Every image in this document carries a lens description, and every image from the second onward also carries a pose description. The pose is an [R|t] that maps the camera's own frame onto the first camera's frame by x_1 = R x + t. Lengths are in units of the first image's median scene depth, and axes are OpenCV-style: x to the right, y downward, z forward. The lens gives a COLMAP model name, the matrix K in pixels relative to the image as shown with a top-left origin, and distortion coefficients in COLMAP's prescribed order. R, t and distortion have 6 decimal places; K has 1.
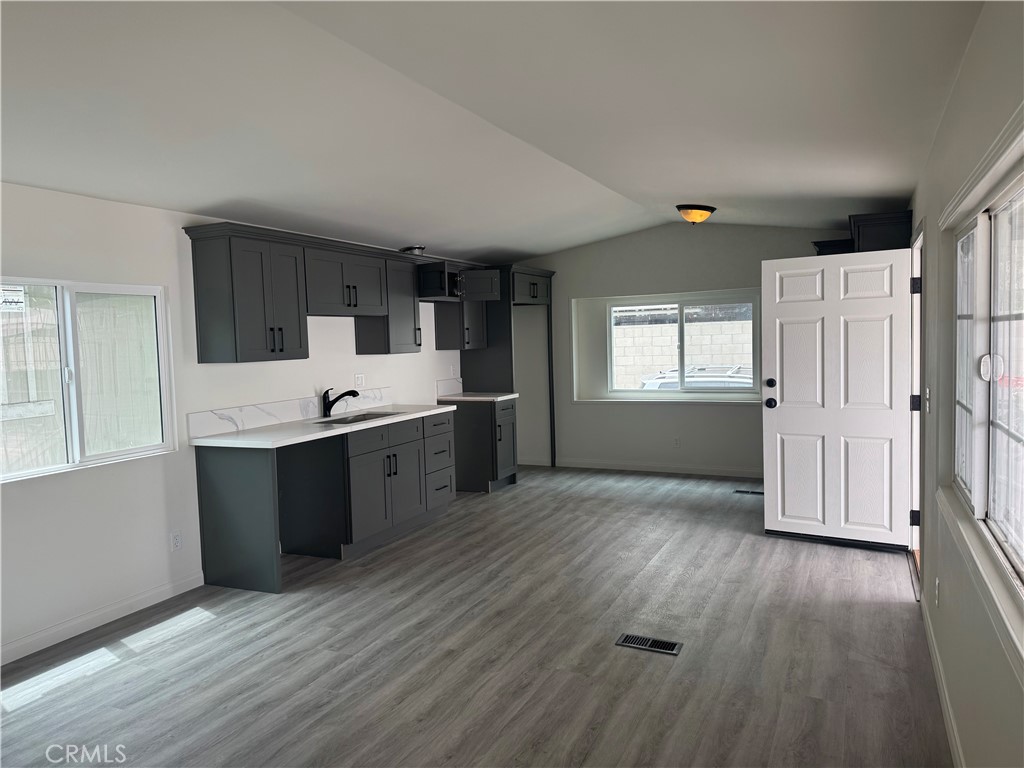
lens RADIAL K [[721.7, 0, 509.1], [0, 721.7, 385.5], [0, 0, 1]] dist [0.105442, -0.184713]
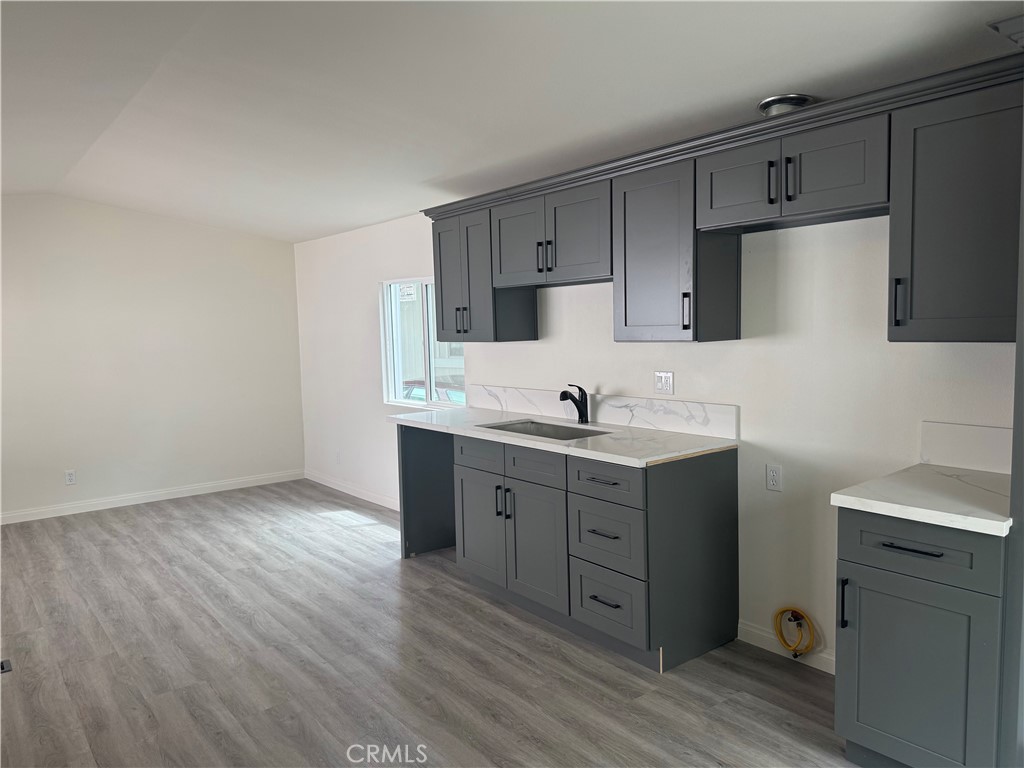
lens RADIAL K [[726.3, 0, 509.8], [0, 726.3, 380.5], [0, 0, 1]] dist [0.077304, -0.101197]
pose [[-0.446132, 0.114560, -0.887605, 0.533453], [-0.013125, 0.990829, 0.134480, -0.120563], [0.894871, 0.071645, -0.440538, 1.582522]]
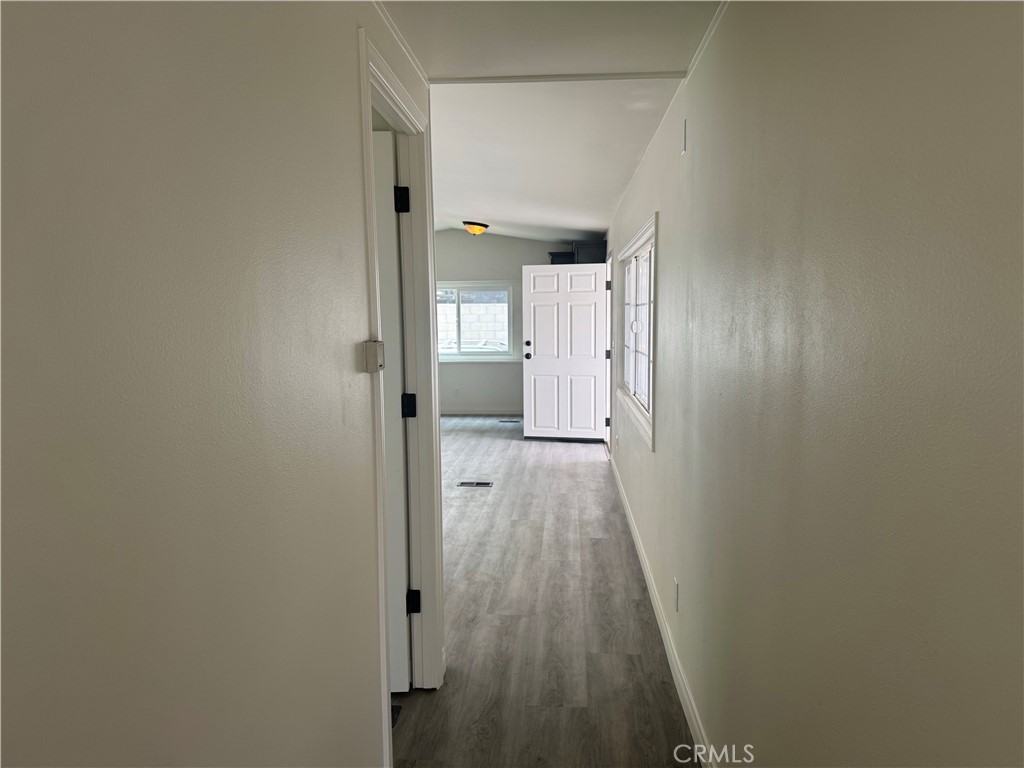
lens RADIAL K [[721.7, 0, 509.1], [0, 721.7, 385.5], [0, 0, 1]] dist [0.105442, -0.184713]
pose [[0.933472, -0.013552, 0.358395, -0.279178], [0.003553, 0.999586, 0.028543, 0.049580], [-0.358633, -0.025371, 0.933134, -0.517867]]
